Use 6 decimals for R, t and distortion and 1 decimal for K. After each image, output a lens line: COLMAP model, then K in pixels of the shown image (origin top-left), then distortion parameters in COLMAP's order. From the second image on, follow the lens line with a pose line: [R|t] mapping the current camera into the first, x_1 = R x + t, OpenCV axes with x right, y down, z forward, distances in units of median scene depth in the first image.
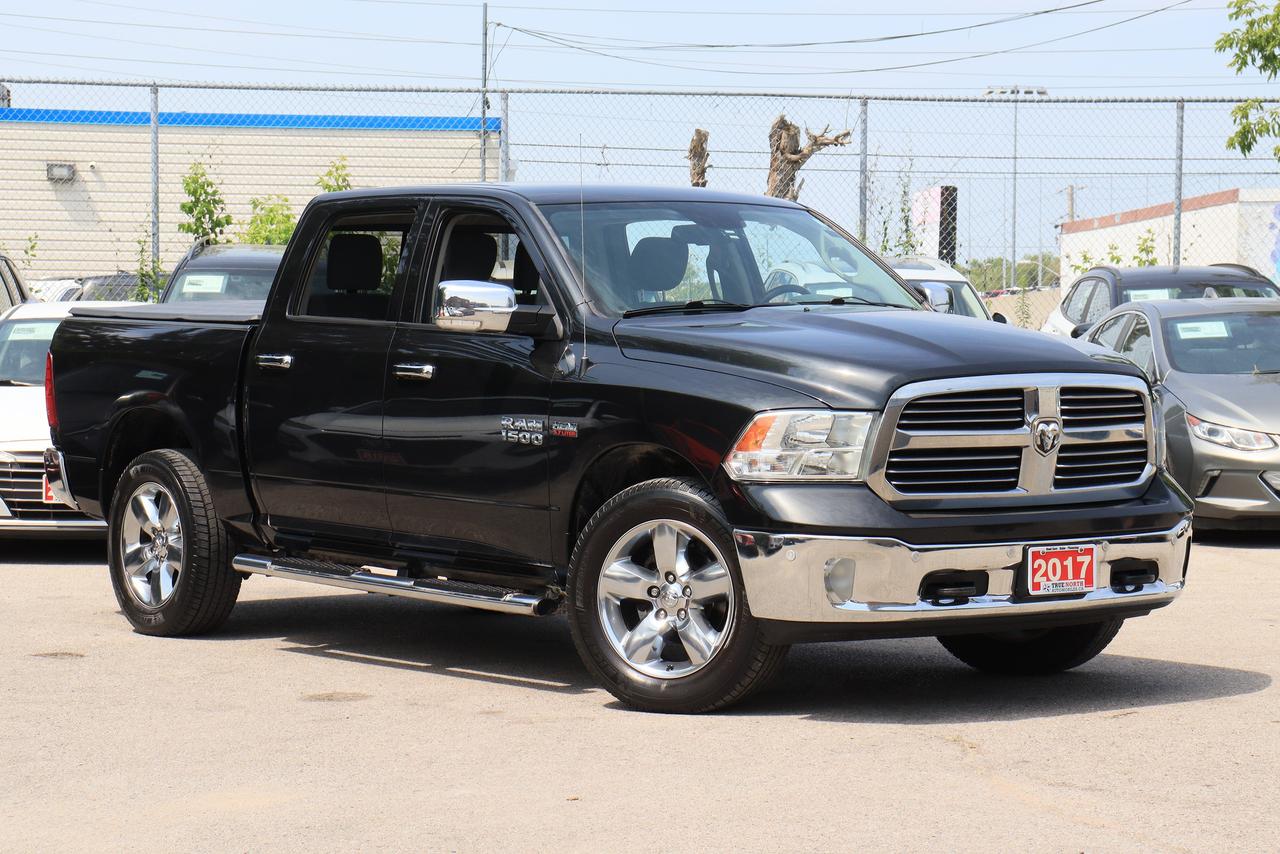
lens RADIAL K [[3135.2, 0, 643.5], [0, 3135.2, 449.9], [0, 0, 1]] dist [0.446689, 0.387721]
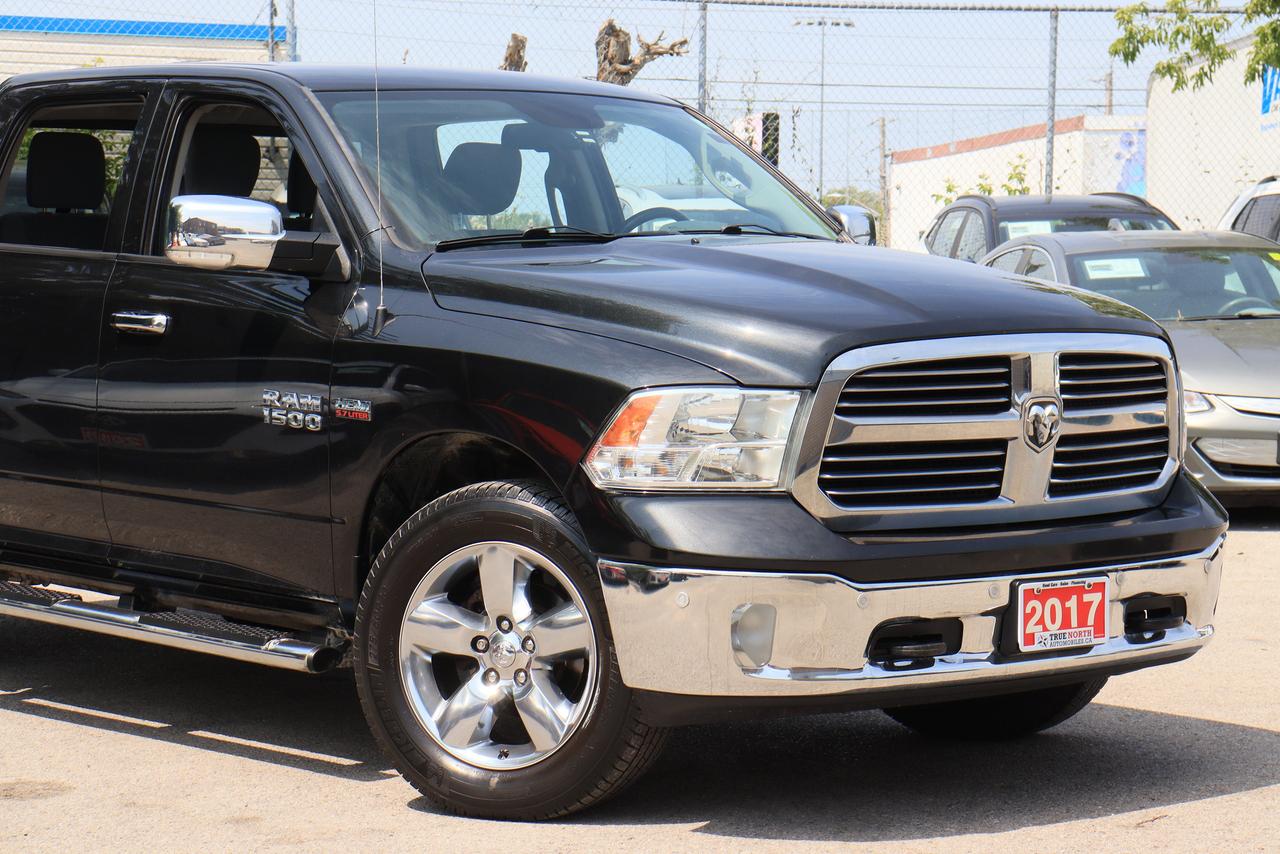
lens RADIAL K [[3135.2, 0, 643.5], [0, 3135.2, 449.9], [0, 0, 1]] dist [0.446689, 0.387721]
pose [[0.998047, 0.000962, 0.062455, -0.004122], [-0.002296, 0.999771, 0.021298, -0.012651], [-0.062420, -0.021400, 0.997820, 0.292829]]
